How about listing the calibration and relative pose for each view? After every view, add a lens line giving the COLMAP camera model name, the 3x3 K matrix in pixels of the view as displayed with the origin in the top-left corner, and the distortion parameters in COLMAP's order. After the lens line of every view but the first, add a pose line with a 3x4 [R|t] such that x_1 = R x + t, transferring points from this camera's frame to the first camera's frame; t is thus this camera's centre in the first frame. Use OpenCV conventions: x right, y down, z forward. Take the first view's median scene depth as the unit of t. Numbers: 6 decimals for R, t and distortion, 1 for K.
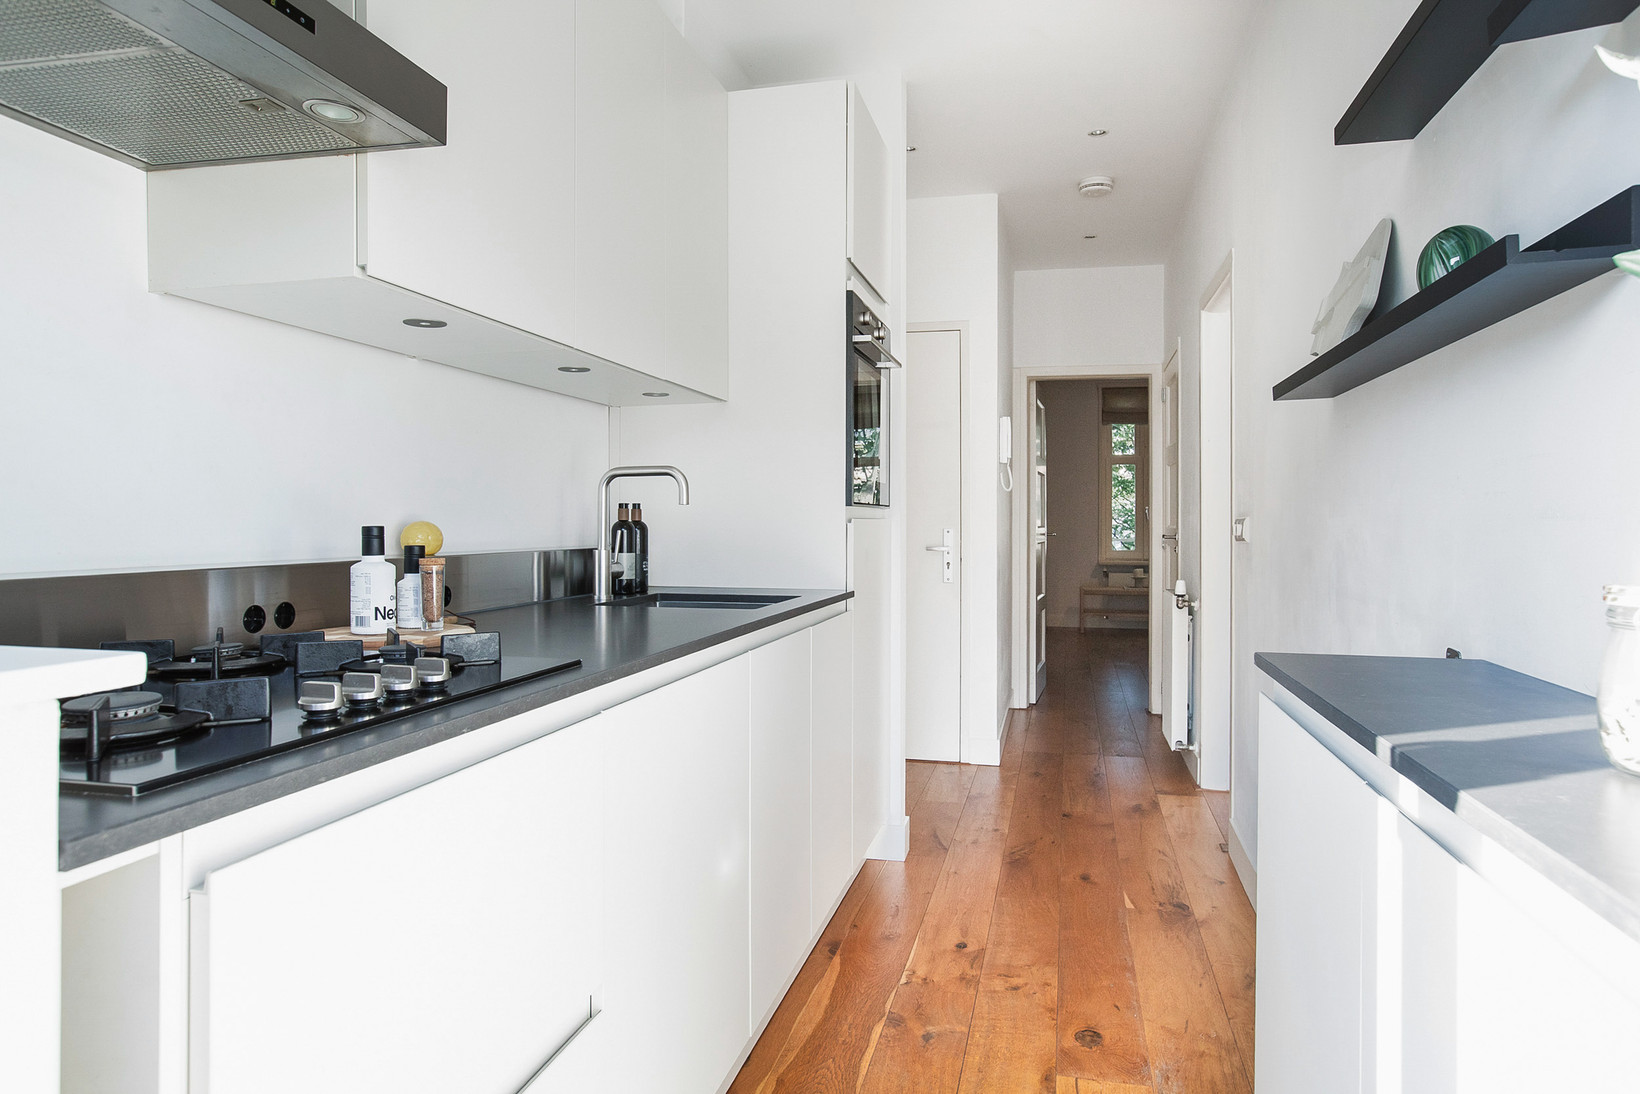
lens RADIAL K [[991.7, 0, 835.6], [0, 991.7, 513.4], [0, 0, 1]] dist [-0.017614, 0.007226]
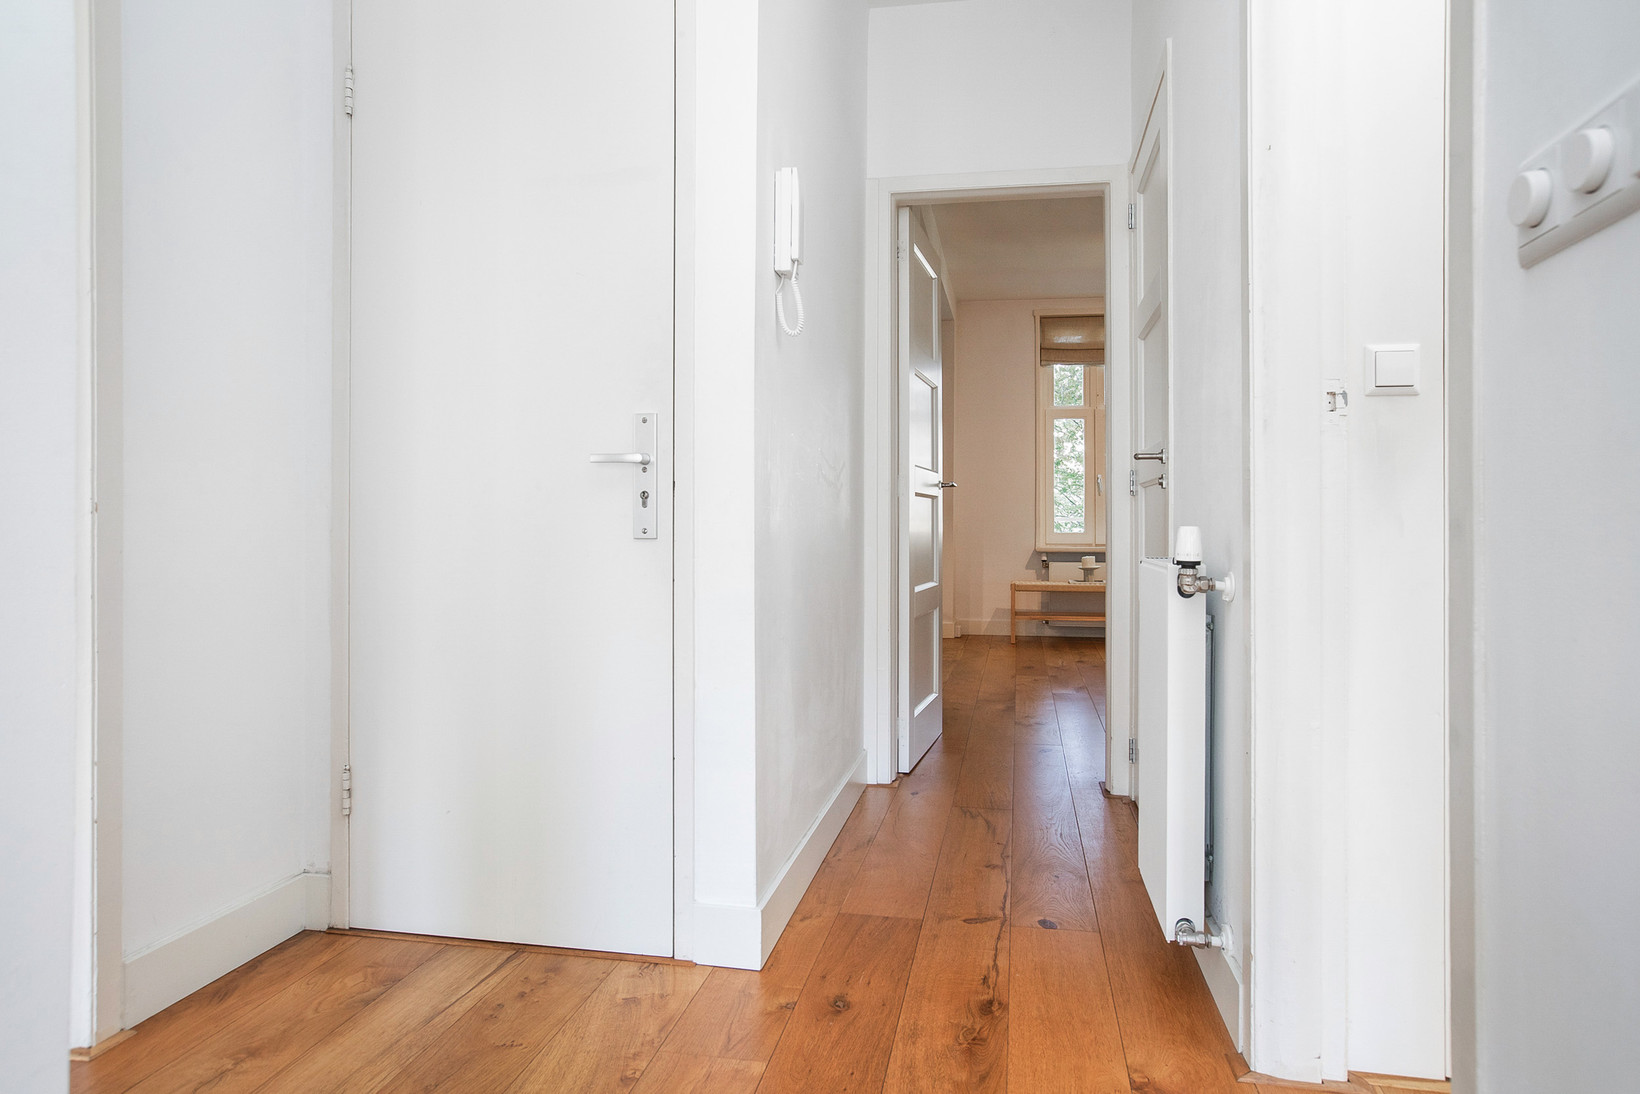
lens RADIAL K [[1000.6, 0, 820.1], [0, 1000.6, 533.0], [0, 0, 1]] dist [0.010266, 0.008641]
pose [[0.999417, -0.005040, 0.033778, 0.080339], [0.004604, 0.999905, 0.012967, 0.028057], [-0.033840, -0.012804, 0.999345, 0.259828]]
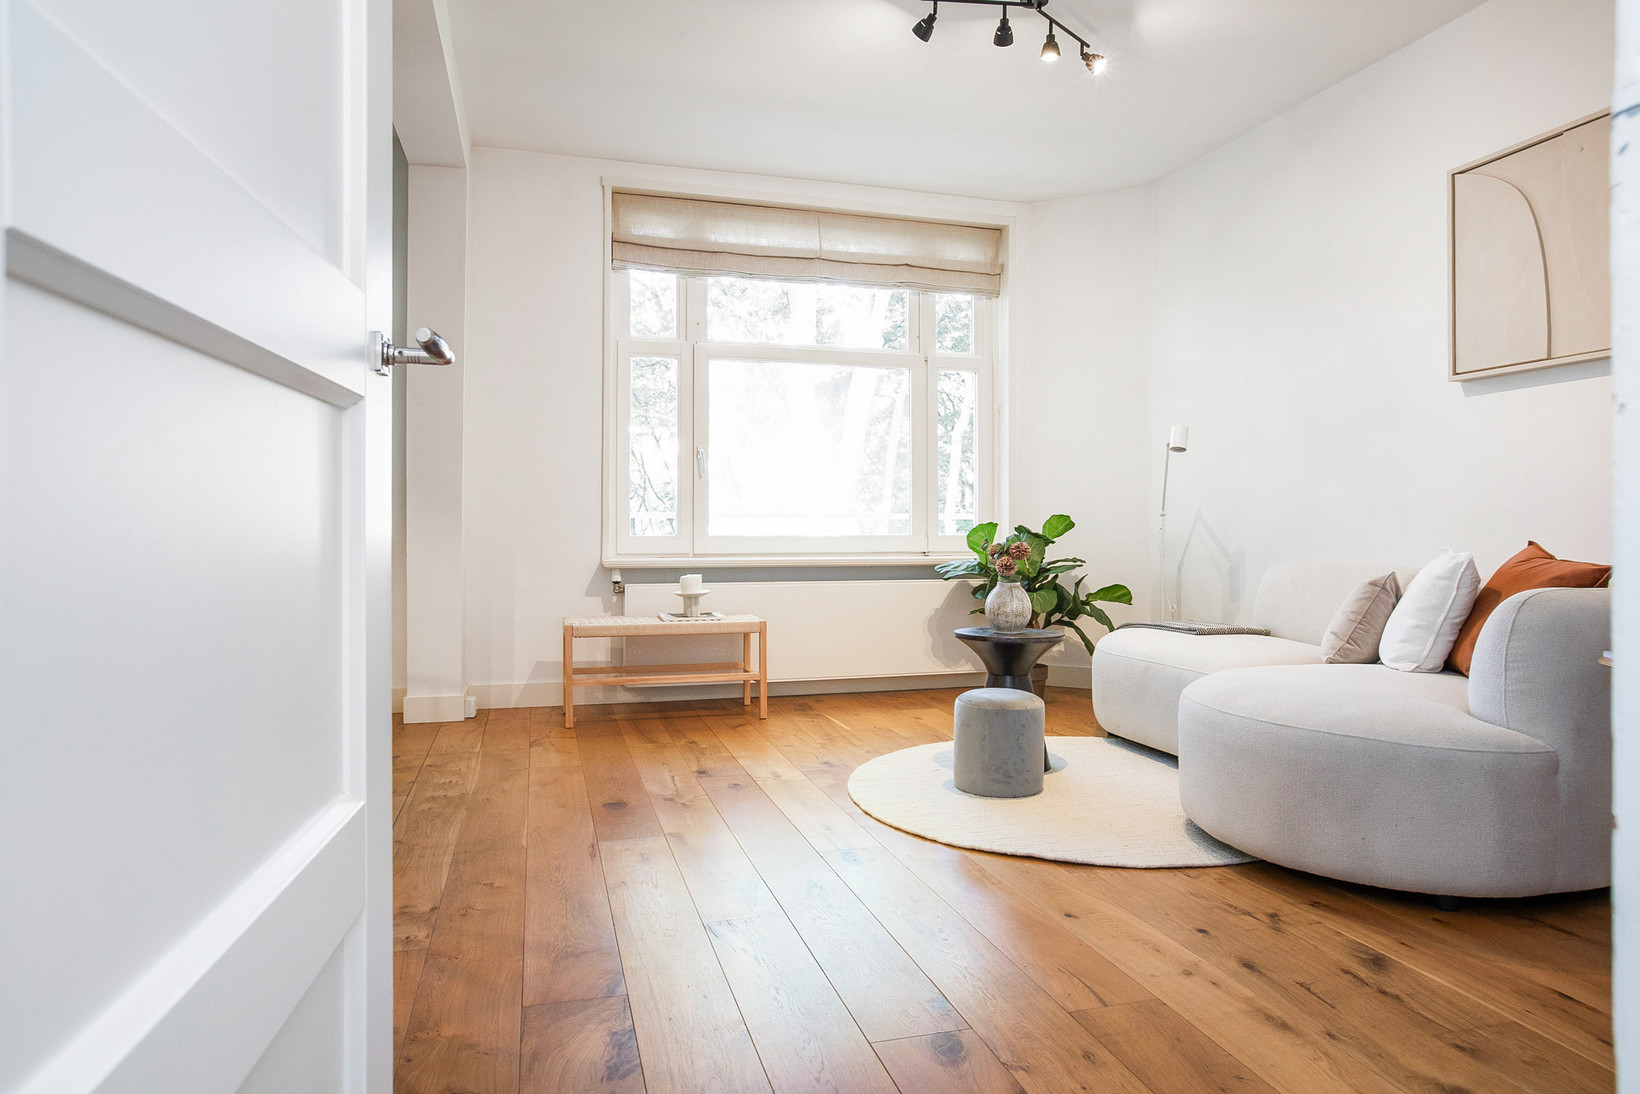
lens RADIAL K [[1000.6, 0, 806.8], [0, 1000.6, 511.5], [0, 0, 1]] dist [0.010266, 0.008641]
pose [[0.883368, 0.003258, 0.468668, 0.135548], [0.001348, 0.999954, -0.009492, 0.031141], [-0.468677, 0.009016, 0.883323, 0.563743]]
